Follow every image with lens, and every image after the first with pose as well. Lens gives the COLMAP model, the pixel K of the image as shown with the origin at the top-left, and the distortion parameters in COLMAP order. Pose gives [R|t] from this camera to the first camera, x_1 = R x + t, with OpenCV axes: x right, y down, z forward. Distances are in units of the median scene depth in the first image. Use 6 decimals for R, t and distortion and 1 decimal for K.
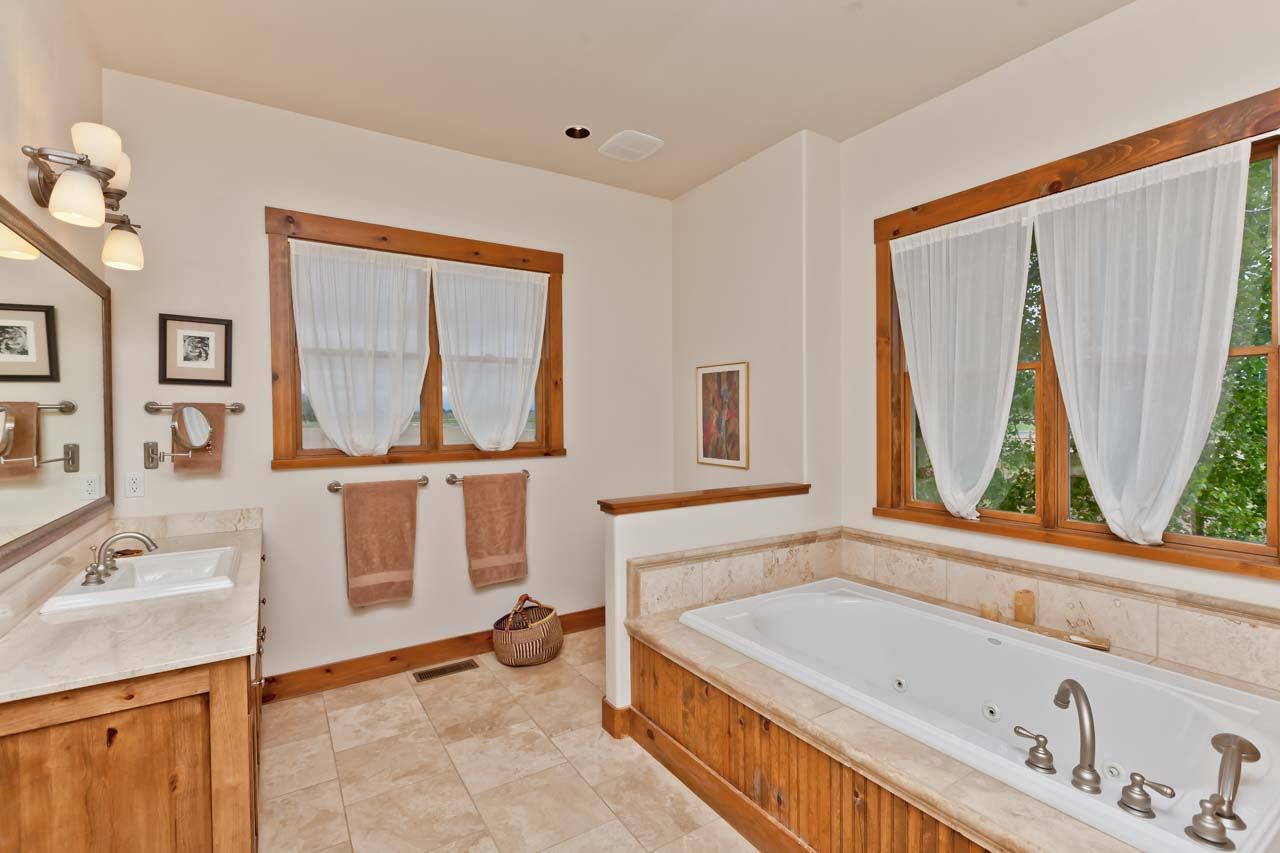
lens RADIAL K [[589.9, 0, 638.8], [0, 589.9, 418.4], [0, 0, 1]] dist [-0.012545, 0.001339]
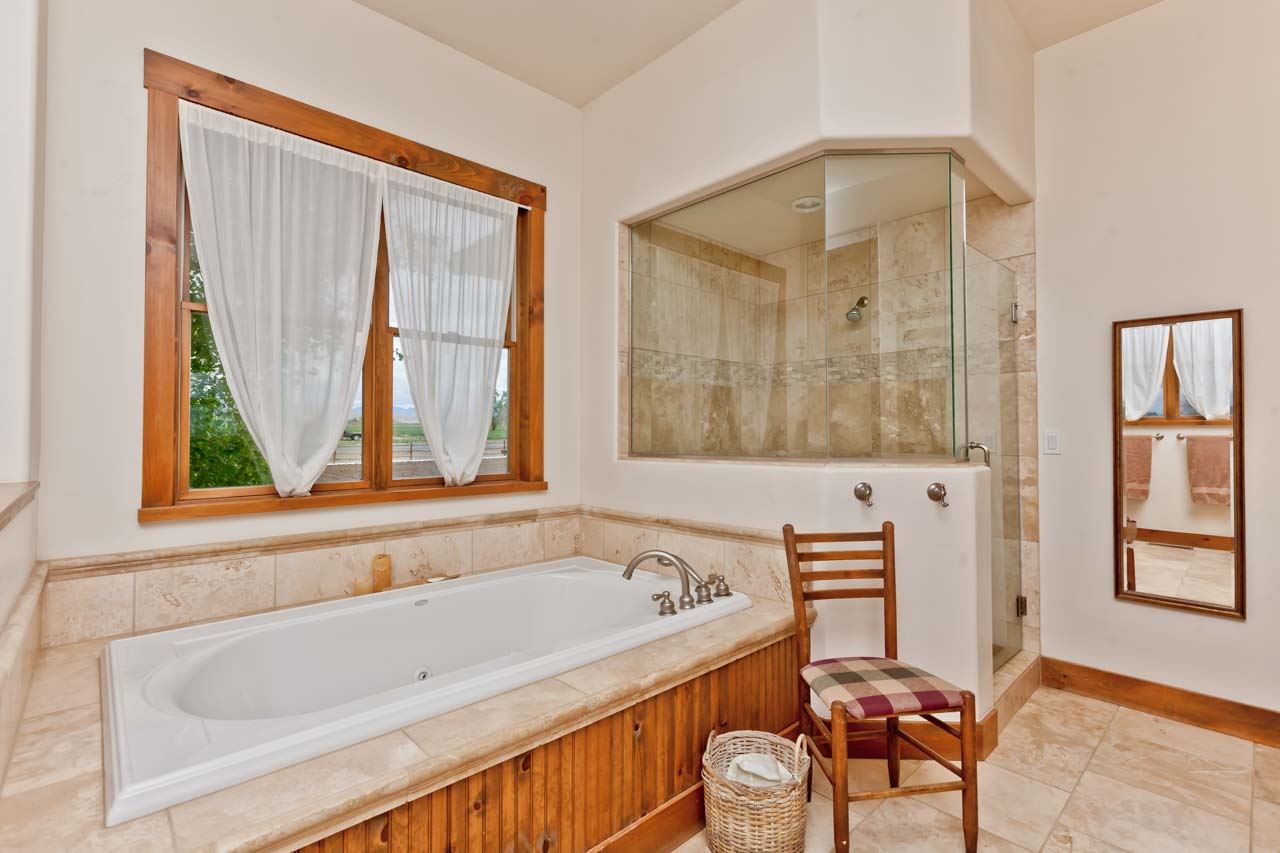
lens RADIAL K [[589.9, 0, 643.0], [0, 589.9, 425.7], [0, 0, 1]] dist [-0.012545, 0.001339]
pose [[-0.208587, 0.023933, 0.977711, -0.460828], [0.009741, 0.999702, -0.022393, 0.123730], [-0.977955, 0.004853, -0.208758, 0.914658]]
